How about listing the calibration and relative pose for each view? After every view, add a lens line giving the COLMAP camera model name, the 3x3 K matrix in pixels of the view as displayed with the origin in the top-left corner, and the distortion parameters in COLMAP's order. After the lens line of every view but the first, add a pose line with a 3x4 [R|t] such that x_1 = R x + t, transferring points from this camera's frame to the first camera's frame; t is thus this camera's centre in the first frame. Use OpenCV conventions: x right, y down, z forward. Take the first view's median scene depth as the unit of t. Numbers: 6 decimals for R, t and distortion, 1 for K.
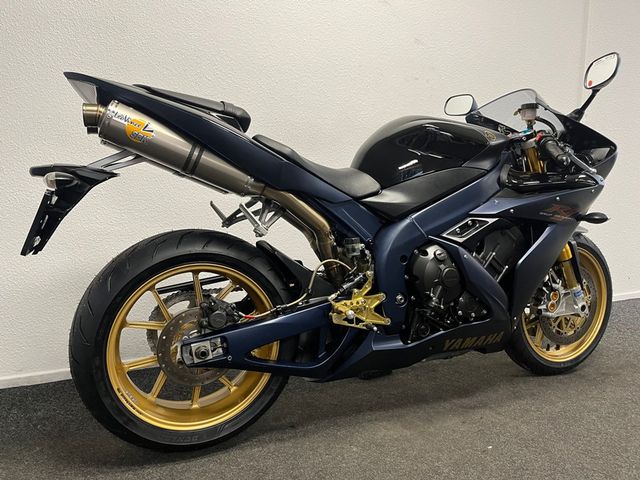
lens RADIAL K [[477.5, 0, 322.3], [0, 477.5, 241.2], [0, 0, 1]] dist [0.037475, -0.007608]
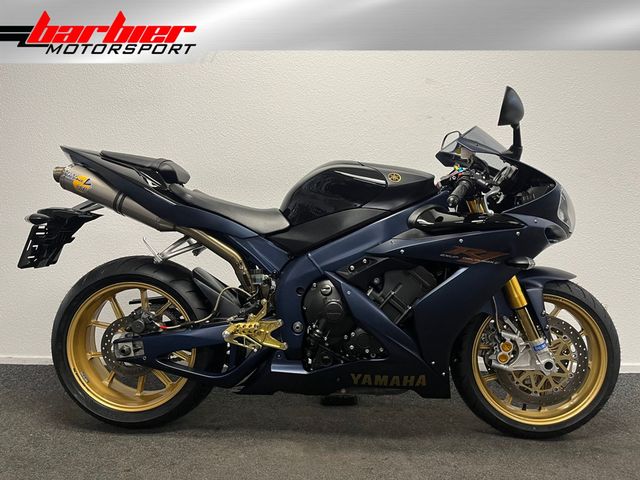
lens RADIAL K [[477.5, 0, 314.1], [0, 477.5, 233.6], [0, 0, 1]] dist [0.037475, -0.007608]
pose [[0.904345, 0.024244, -0.426112, 0.664608], [-0.055764, 0.996539, -0.061650, -0.028231], [0.423143, 0.079515, 0.902567, 0.008951]]
